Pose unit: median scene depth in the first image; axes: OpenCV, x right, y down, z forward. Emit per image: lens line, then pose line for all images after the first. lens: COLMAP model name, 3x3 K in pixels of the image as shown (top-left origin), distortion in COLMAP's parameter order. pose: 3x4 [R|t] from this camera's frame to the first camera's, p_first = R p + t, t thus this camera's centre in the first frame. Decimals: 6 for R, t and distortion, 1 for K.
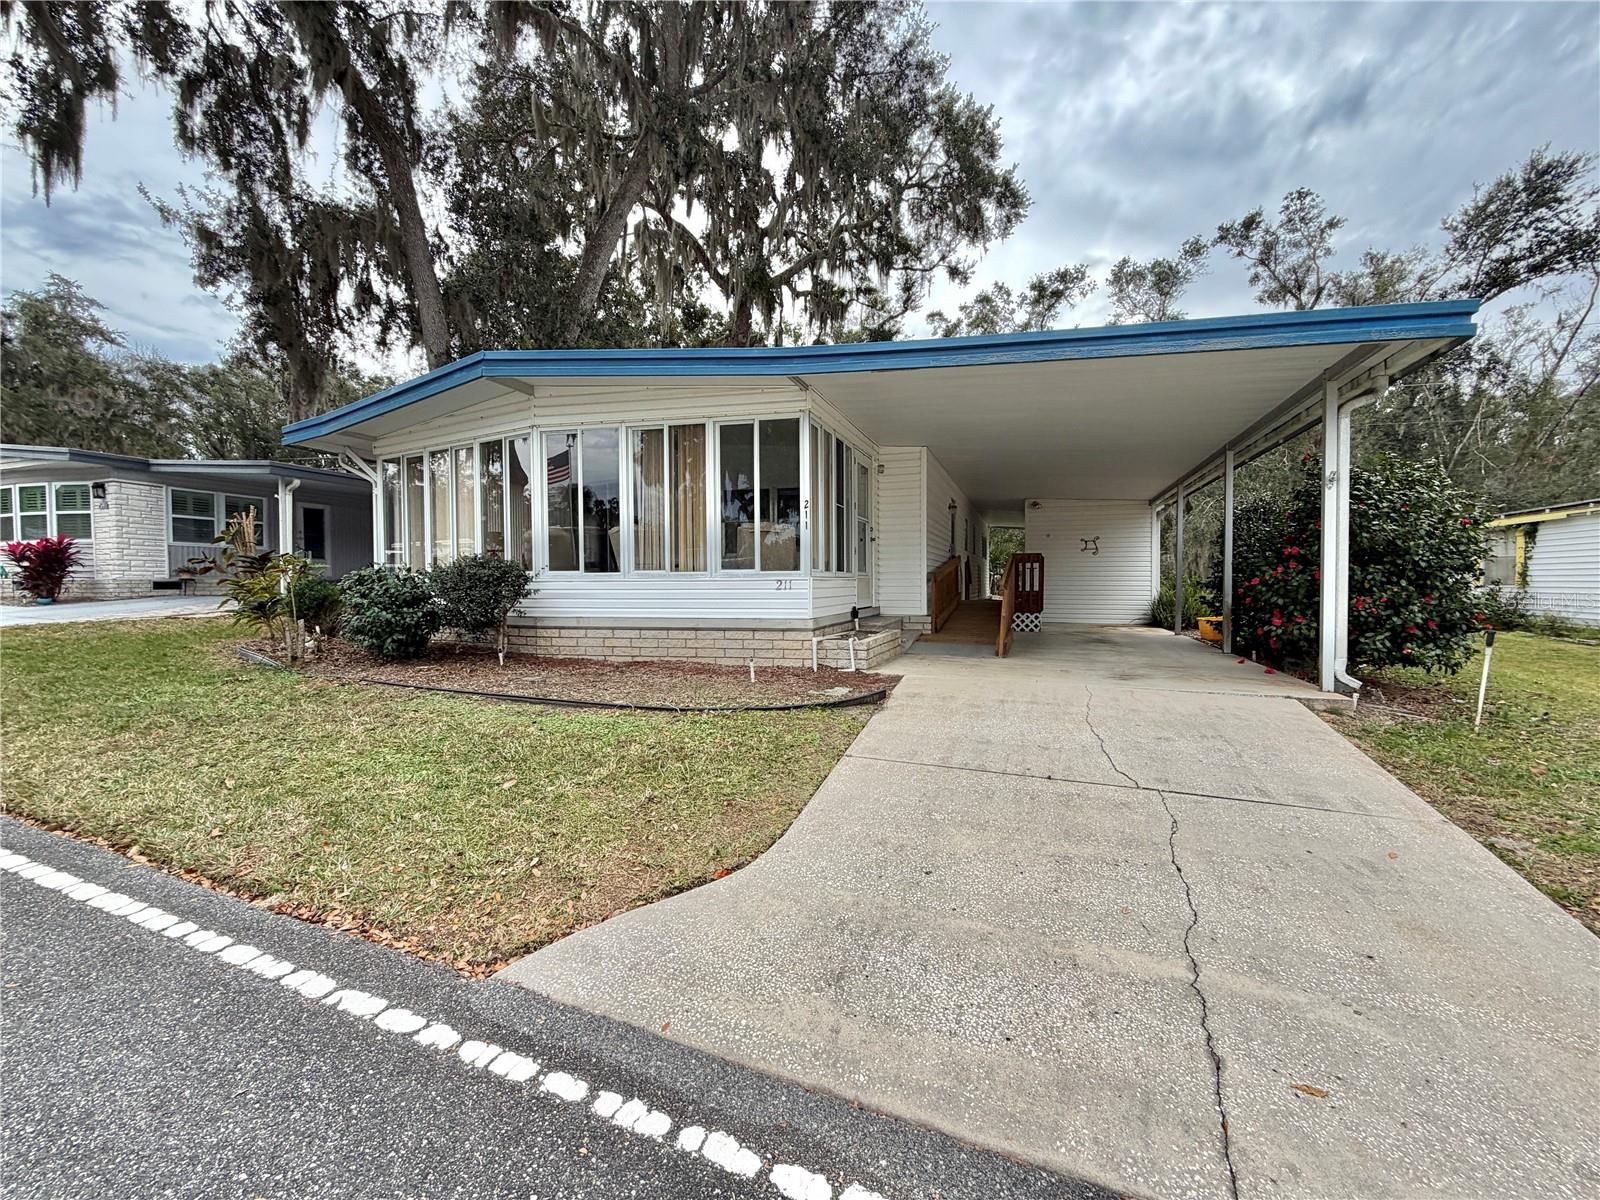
lens RADIAL K [[638.5, 0, 797.7], [0, 638.5, 601.3], [0, 0, 1]] dist [0.000265, -0.000065]
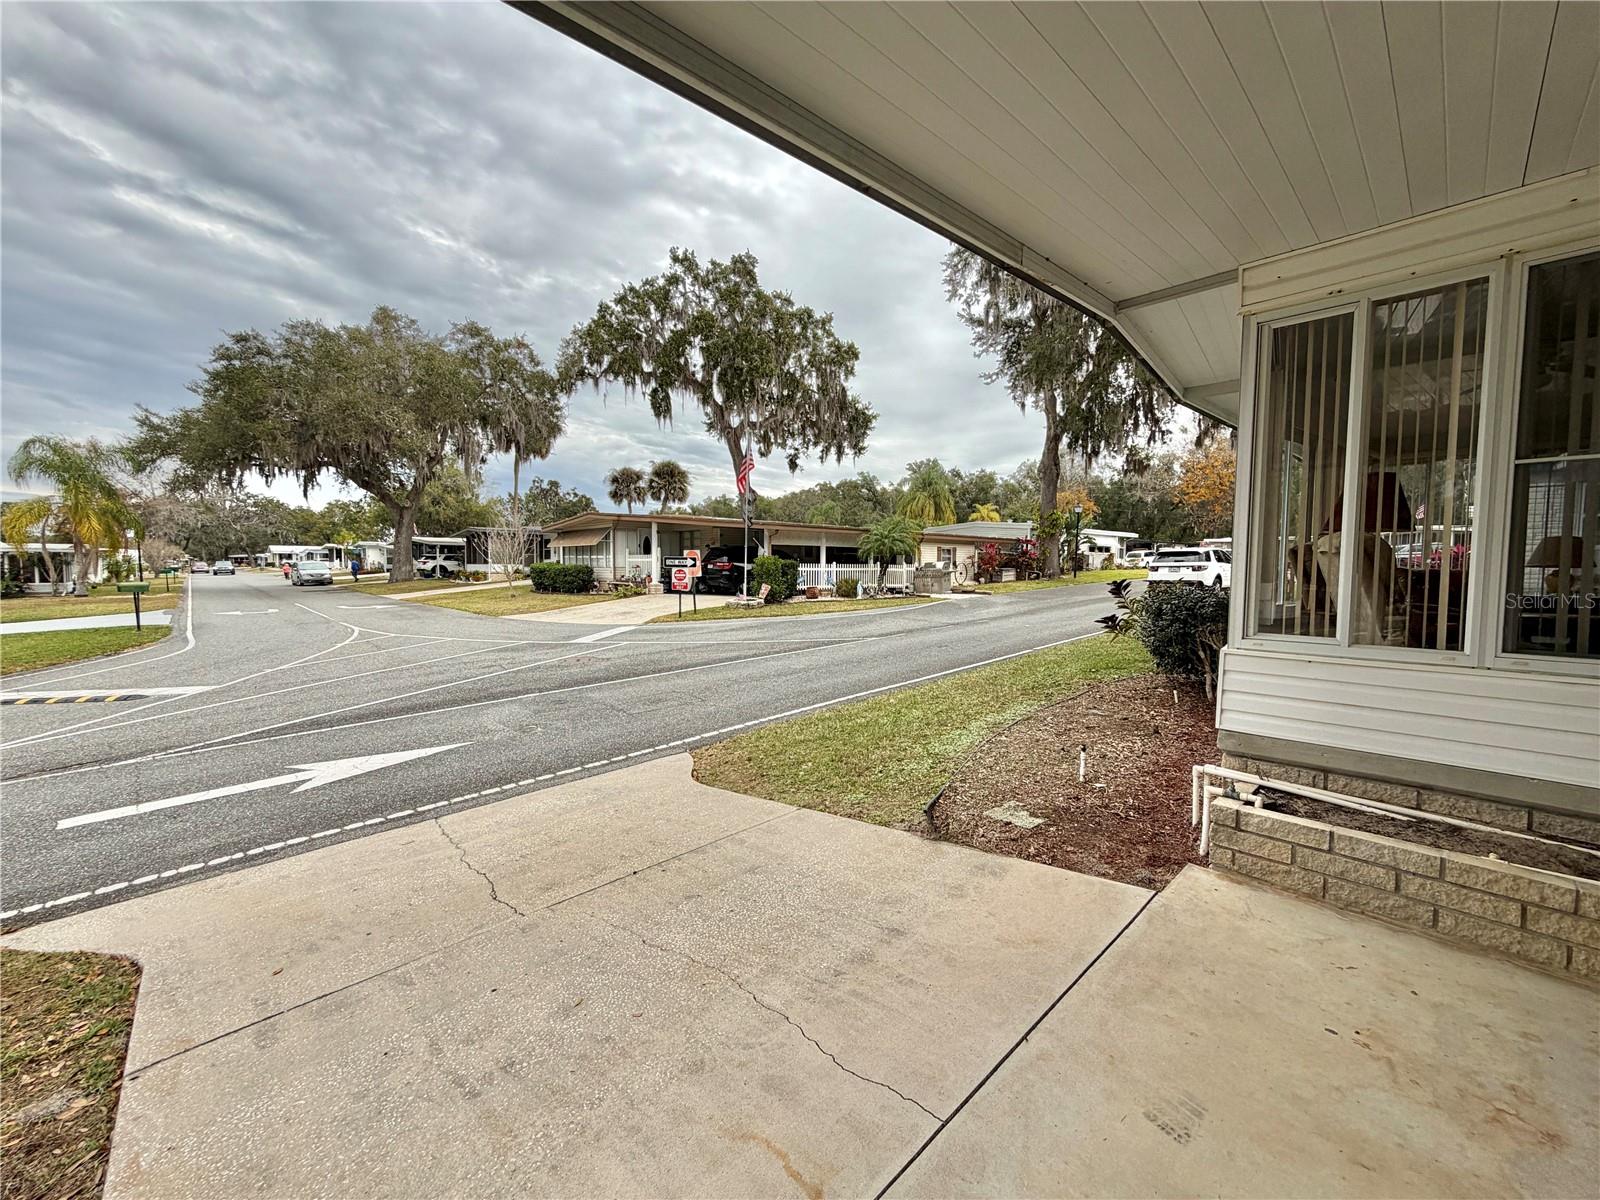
lens RADIAL K [[638.5, 0, 797.7], [0, 638.5, 601.3], [0, 0, 1]] dist [0.000265, -0.000065]
pose [[-0.435307, 0.050561, -0.898861, 0.325349], [-0.029748, 0.997069, 0.070492, -0.052920], [0.899790, 0.057425, -0.432527, 0.473445]]
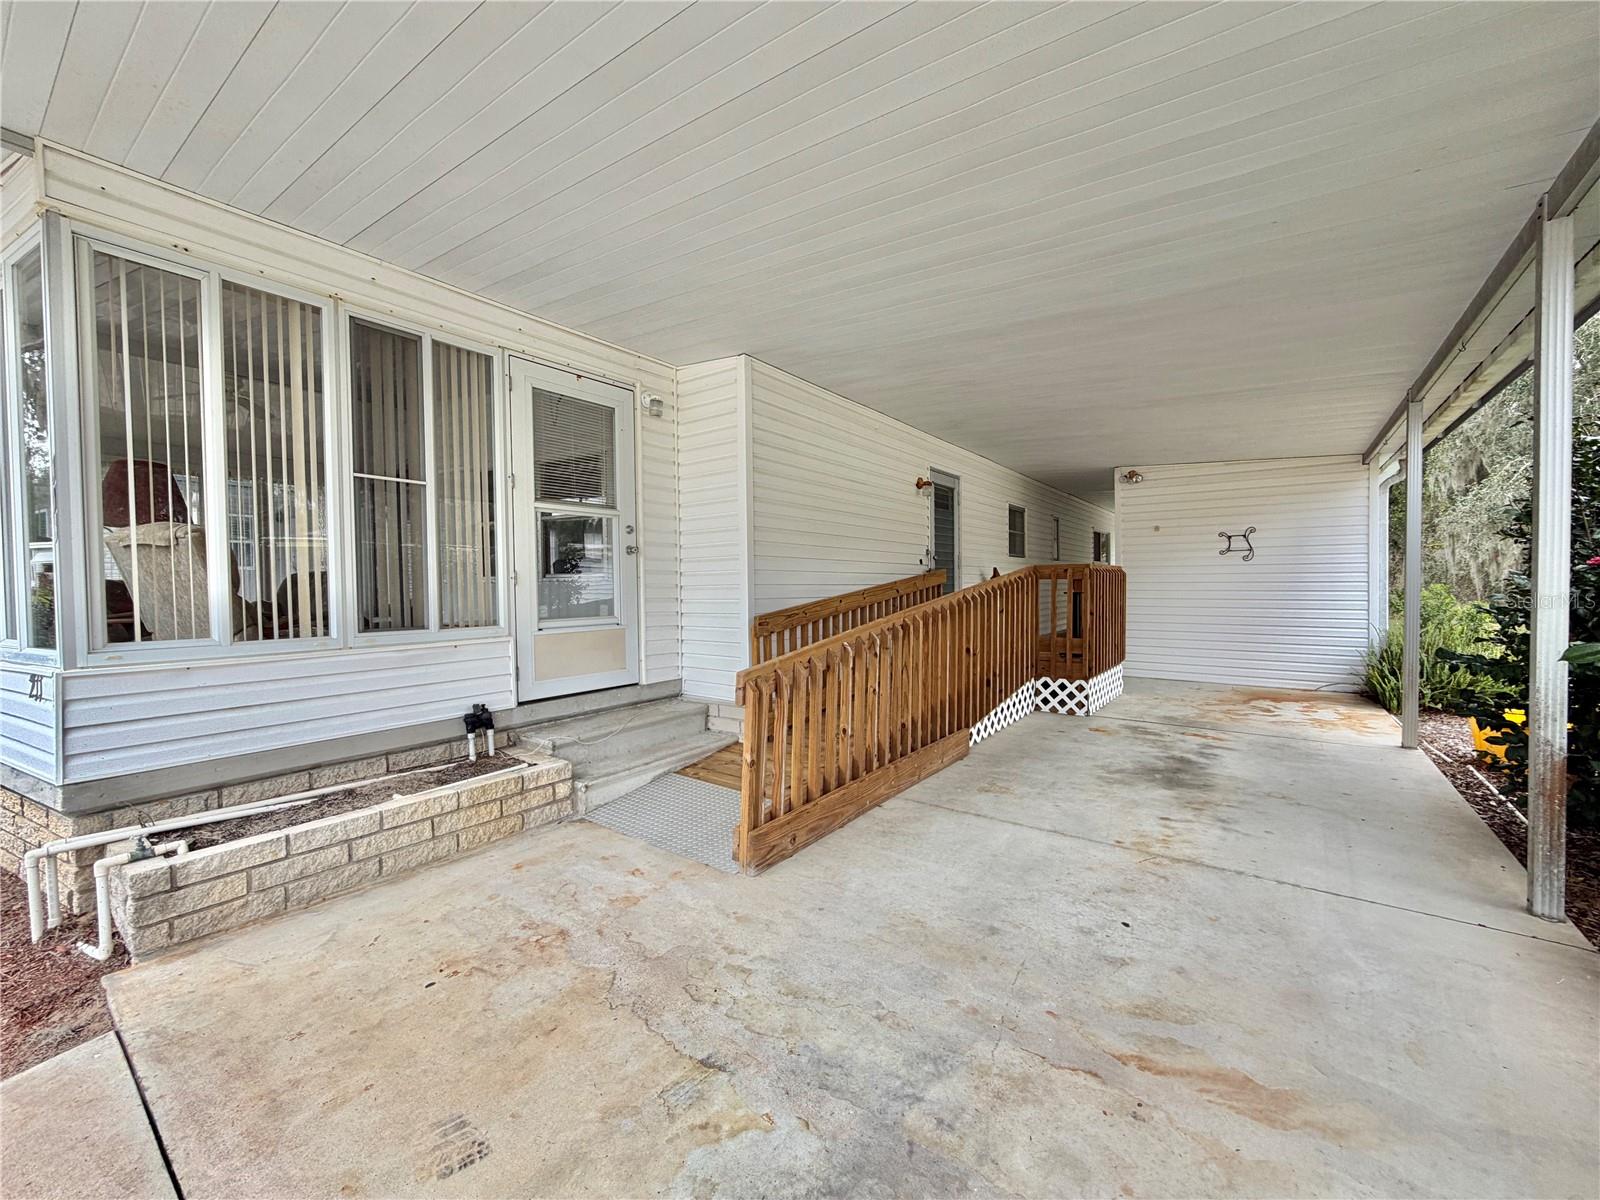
lens RADIAL K [[638.5, 0, 797.7], [0, 638.5, 601.3], [0, 0, 1]] dist [0.000265, -0.000065]
pose [[0.959798, -0.001234, -0.280688, 0.272718], [0.000526, 0.999996, -0.002597, -0.039973], [0.280690, 0.002345, 0.959796, 0.399739]]
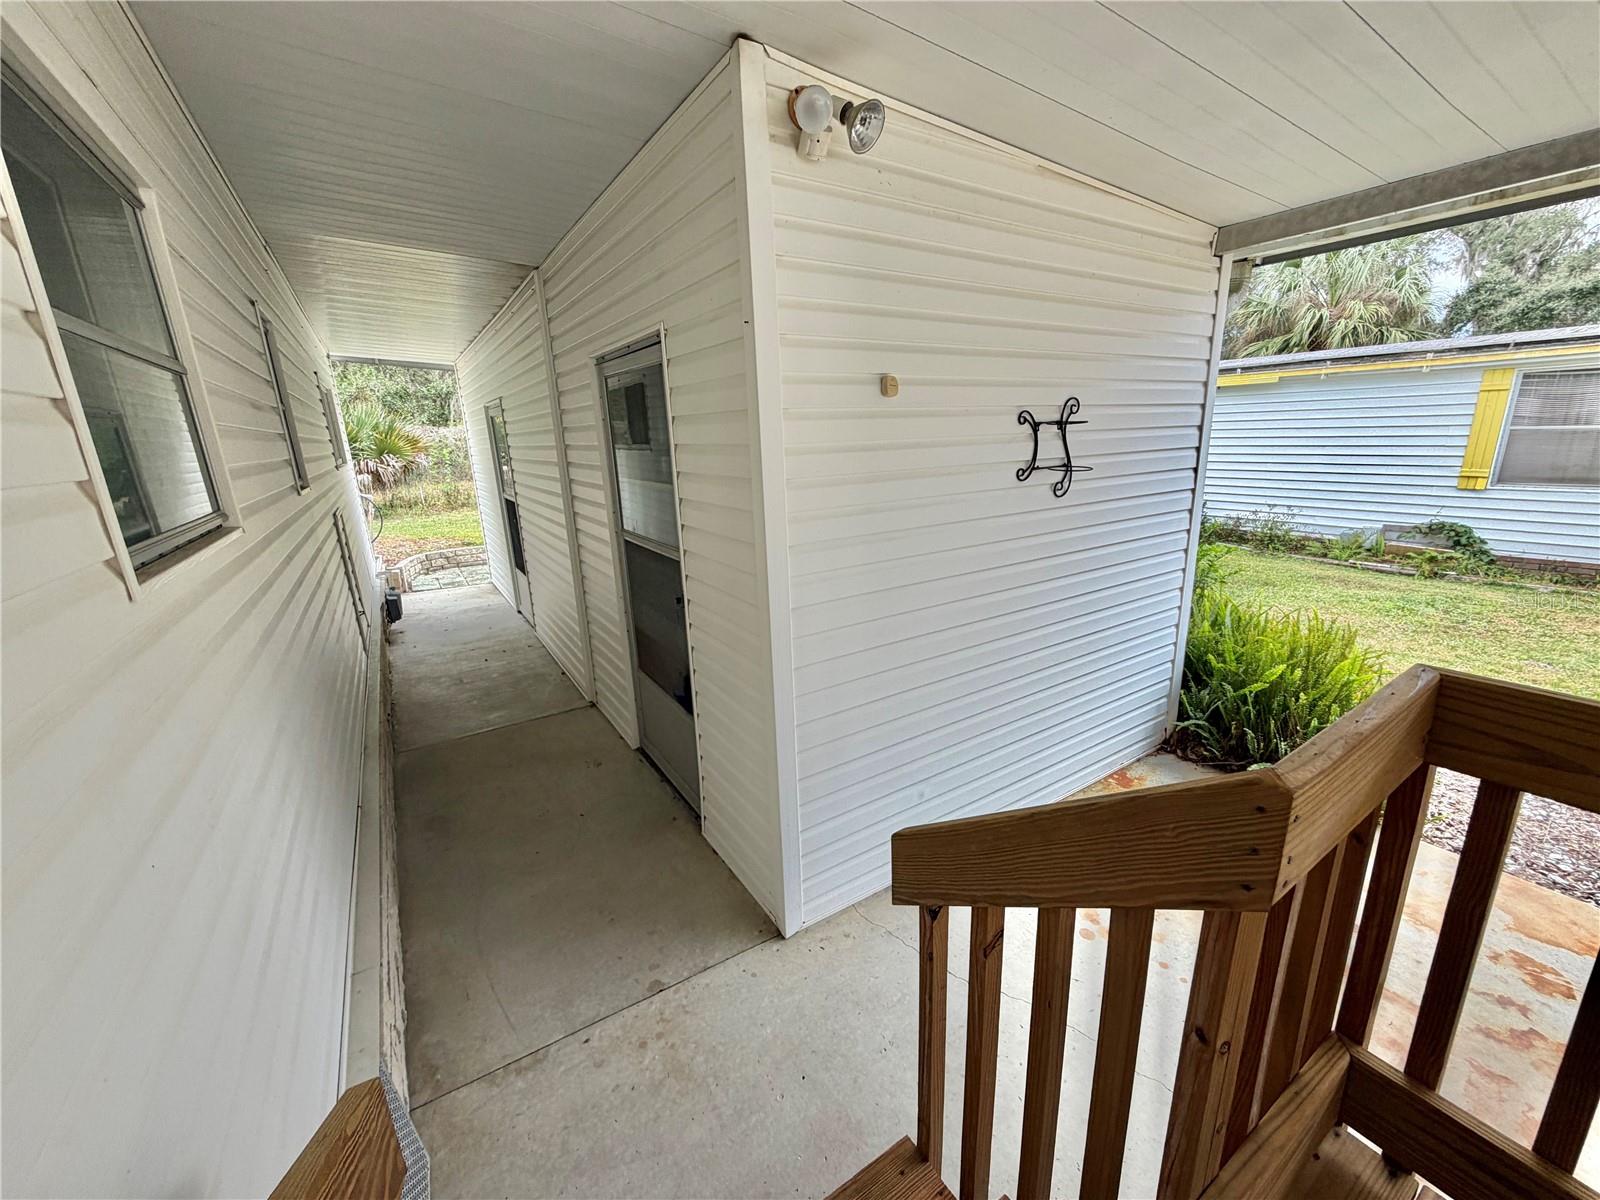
lens RADIAL K [[638.5, 0, 797.7], [0, 638.5, 601.3], [0, 0, 1]] dist [0.000265, -0.000065]
pose [[0.608013, -0.228654, 0.760288, 0.290064], [0.062683, 0.968465, 0.241134, -0.102907], [-0.791448, -0.098955, 0.603173, 1.039997]]
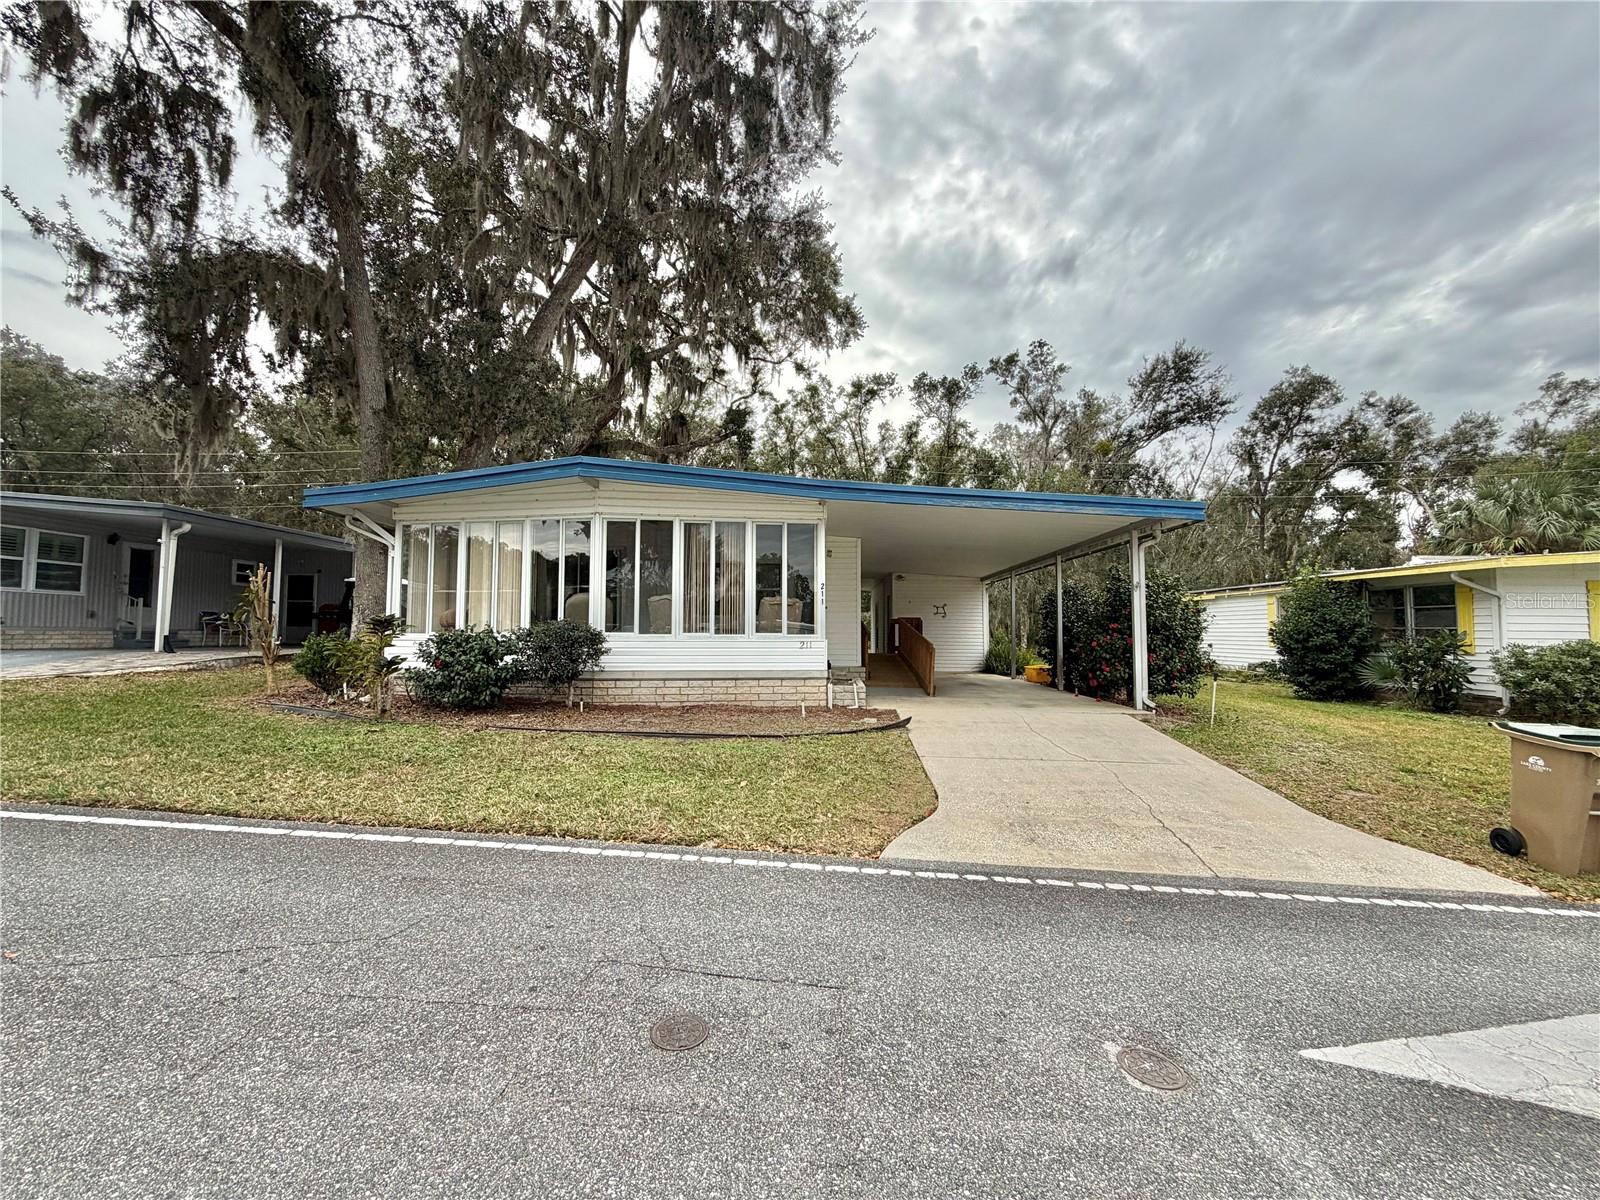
lens RADIAL K [[638.5, 0, 797.7], [0, 638.5, 601.3], [0, 0, 1]] dist [0.000265, -0.000065]
pose [[0.949757, 0.023189, 0.312127, -0.242267], [0.001043, 0.997011, -0.077248, -0.007113], [-0.312986, 0.073692, 0.946895, -0.146993]]
